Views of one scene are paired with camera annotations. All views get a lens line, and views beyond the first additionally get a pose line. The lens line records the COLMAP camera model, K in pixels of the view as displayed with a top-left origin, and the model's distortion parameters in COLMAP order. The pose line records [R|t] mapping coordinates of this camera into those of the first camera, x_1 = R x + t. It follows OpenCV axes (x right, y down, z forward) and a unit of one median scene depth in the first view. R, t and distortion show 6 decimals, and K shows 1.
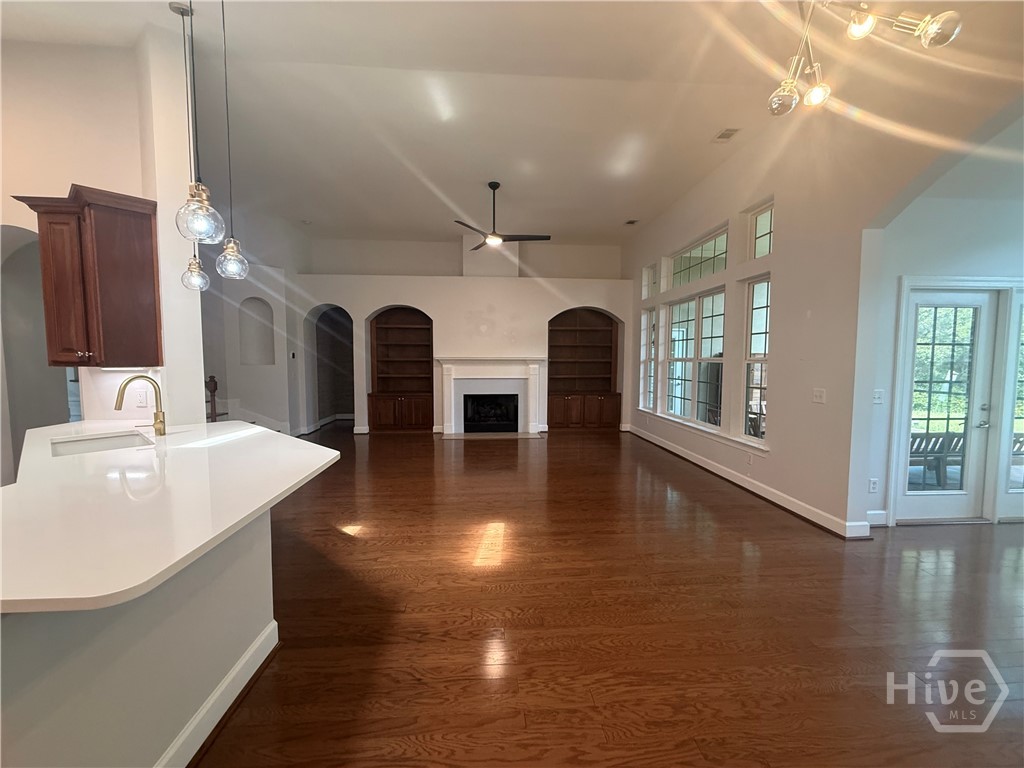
lens RADIAL K [[410.0, 0, 509.8], [0, 410.0, 388.7], [0, 0, 1]] dist [0.000024, 0.000132]
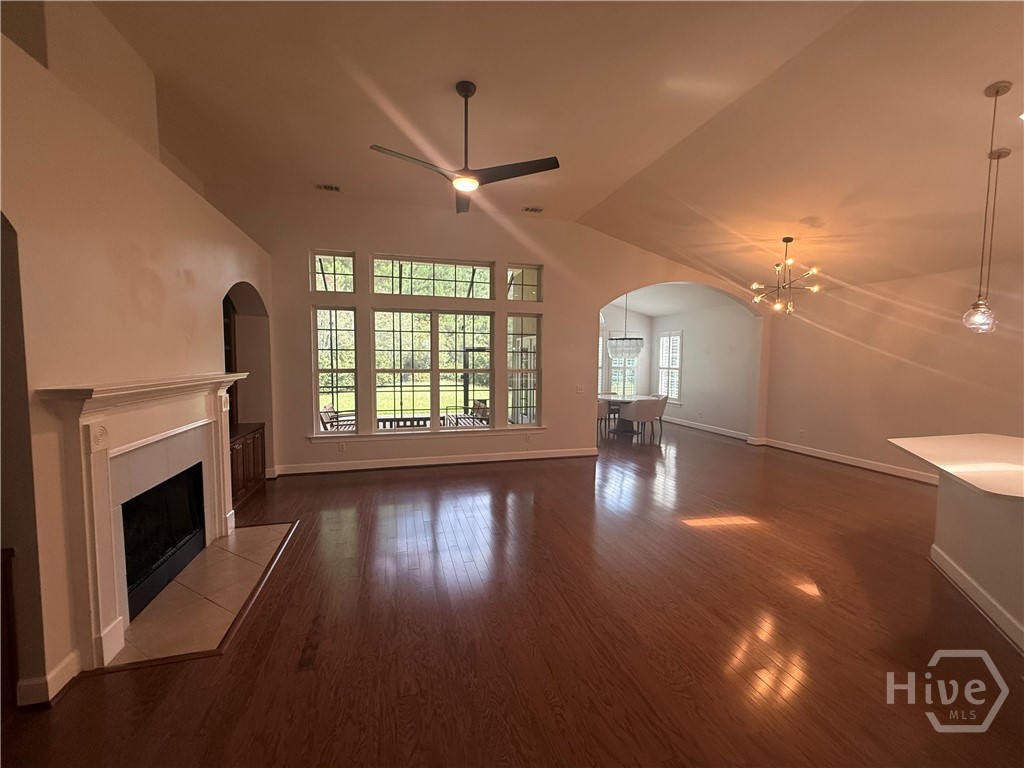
lens RADIAL K [[410.0, 0, 515.7], [0, 410.0, 385.5], [0, 0, 1]] dist [0.000024, 0.000132]
pose [[-0.222707, -0.061853, 0.972921, -1.041187], [0.066121, 0.994729, 0.078375, -0.174914], [-0.972641, 0.081785, -0.217443, 1.732460]]
